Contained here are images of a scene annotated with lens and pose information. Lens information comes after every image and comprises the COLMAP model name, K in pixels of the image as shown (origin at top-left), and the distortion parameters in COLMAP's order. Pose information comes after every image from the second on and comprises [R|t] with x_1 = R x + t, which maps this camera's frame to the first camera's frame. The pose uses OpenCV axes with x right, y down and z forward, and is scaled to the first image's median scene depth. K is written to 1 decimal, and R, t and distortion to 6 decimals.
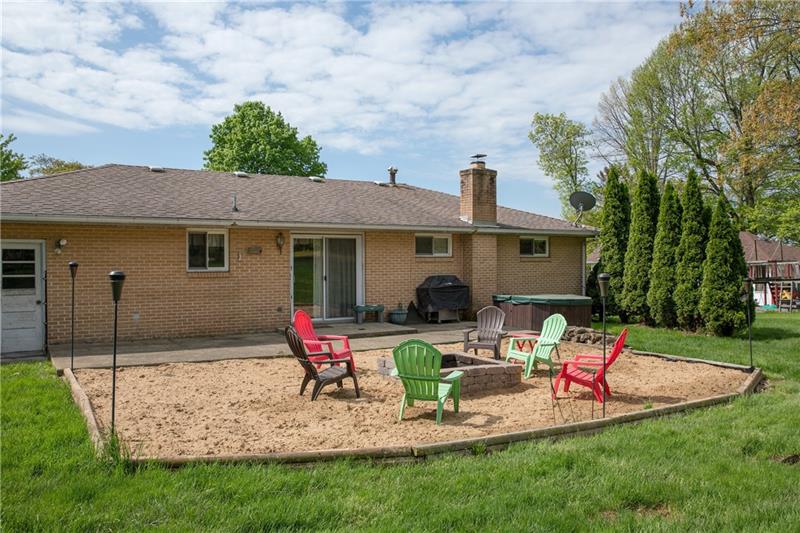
lens RADIAL K [[644.5, 0, 396.9], [0, 644.5, 268.8], [0, 0, 1]] dist [-0.045547, 0.010855]
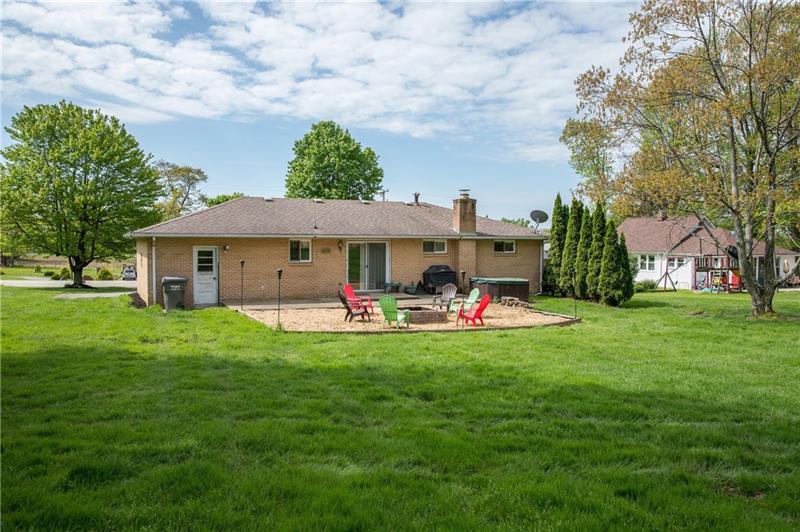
lens RADIAL K [[644.5, 0, 401.8], [0, 644.5, 265.0], [0, 0, 1]] dist [-0.045547, 0.010855]
pose [[0.994671, 0.013137, -0.102262, 0.141592], [-0.010319, 0.999554, 0.028035, -0.034698], [0.102585, -0.026831, 0.994362, -0.626794]]
